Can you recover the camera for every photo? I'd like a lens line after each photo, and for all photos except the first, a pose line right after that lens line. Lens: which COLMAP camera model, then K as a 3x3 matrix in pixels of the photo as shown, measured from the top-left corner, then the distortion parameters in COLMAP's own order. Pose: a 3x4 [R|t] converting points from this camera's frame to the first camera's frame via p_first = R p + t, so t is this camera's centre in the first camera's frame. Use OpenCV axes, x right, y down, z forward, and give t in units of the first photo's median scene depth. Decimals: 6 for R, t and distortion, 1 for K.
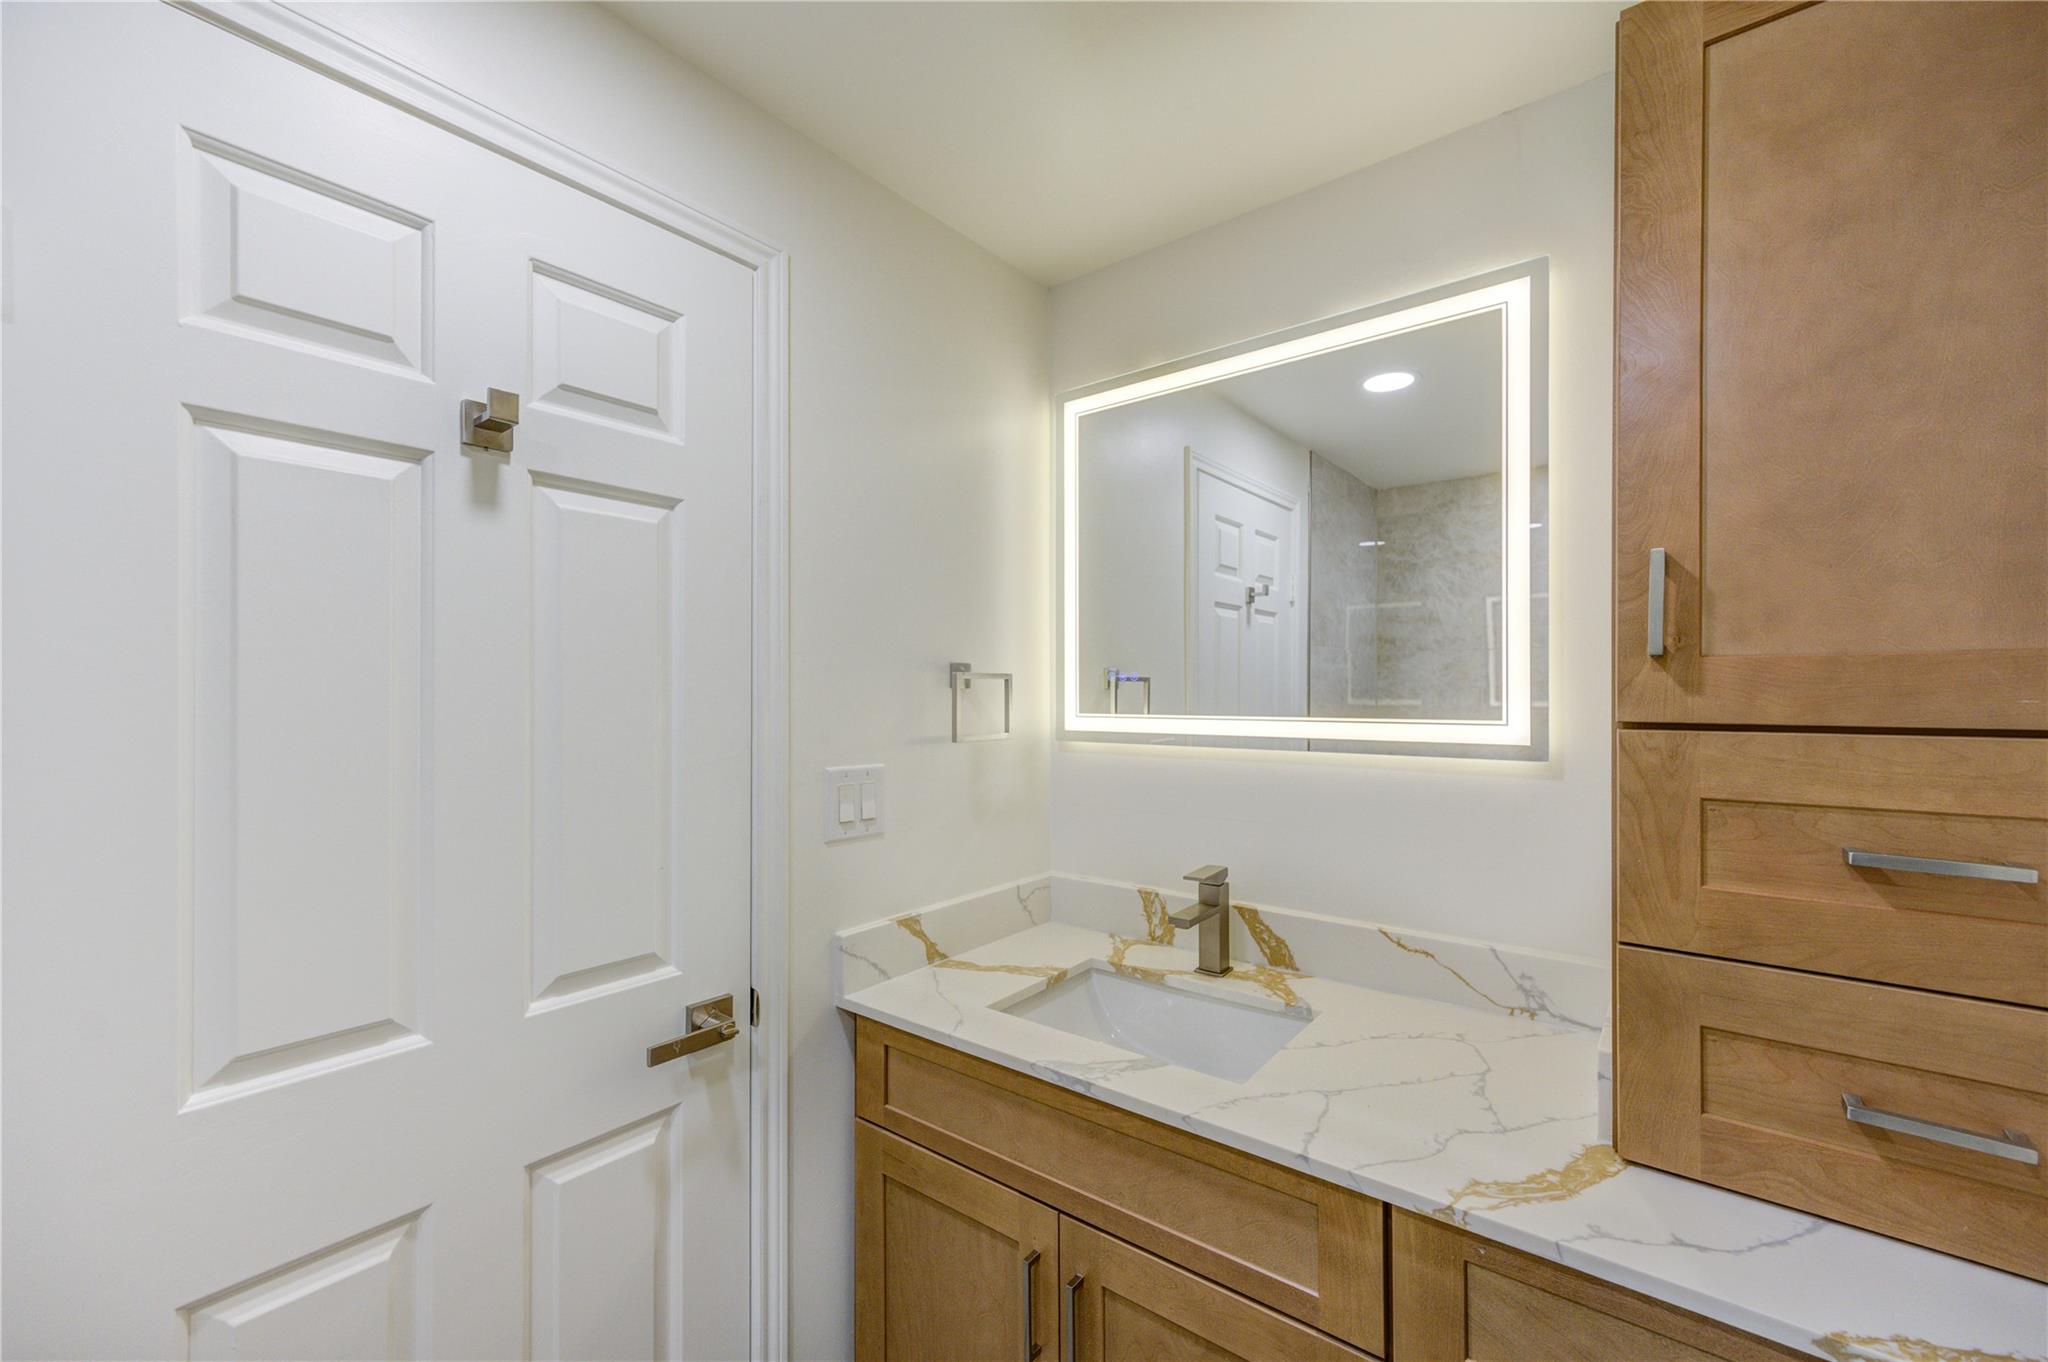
lens RADIAL K [[812.4, 0, 1025.8], [0, 812.4, 691.8], [0, 0, 1]] dist [0.006950, -0.000019]
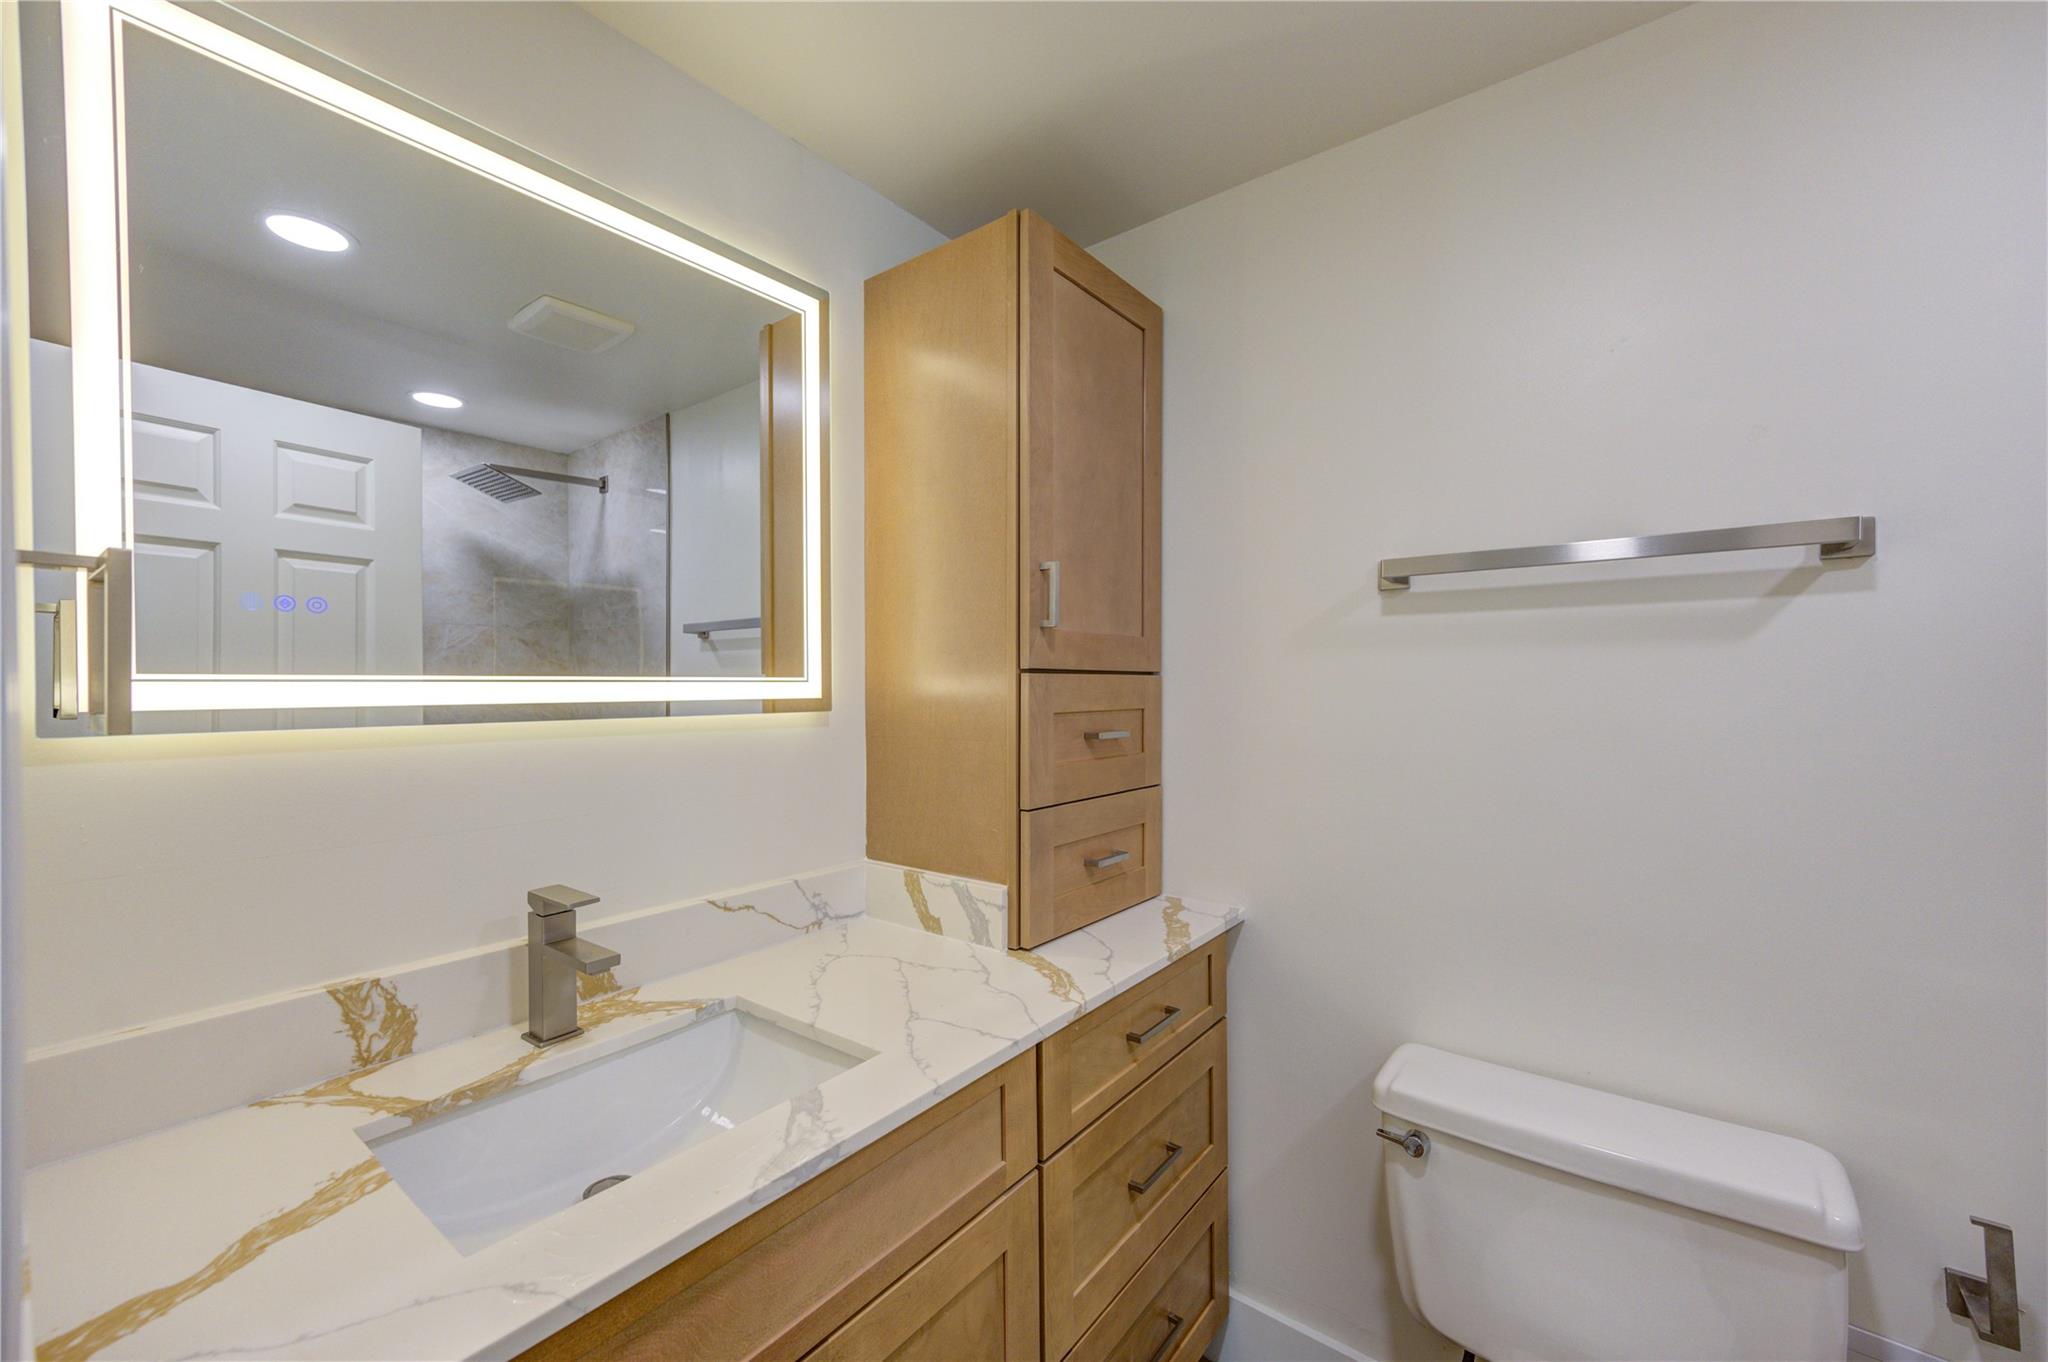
lens RADIAL K [[812.4, 0, 1025.8], [0, 812.4, 691.8], [0, 0, 1]] dist [0.006950, -0.000019]
pose [[-0.003312, -0.005518, 0.999979, -0.557466], [0.004250, 0.999976, 0.005532, 0.048629], [-0.999985, 0.004268, -0.003288, 0.686362]]
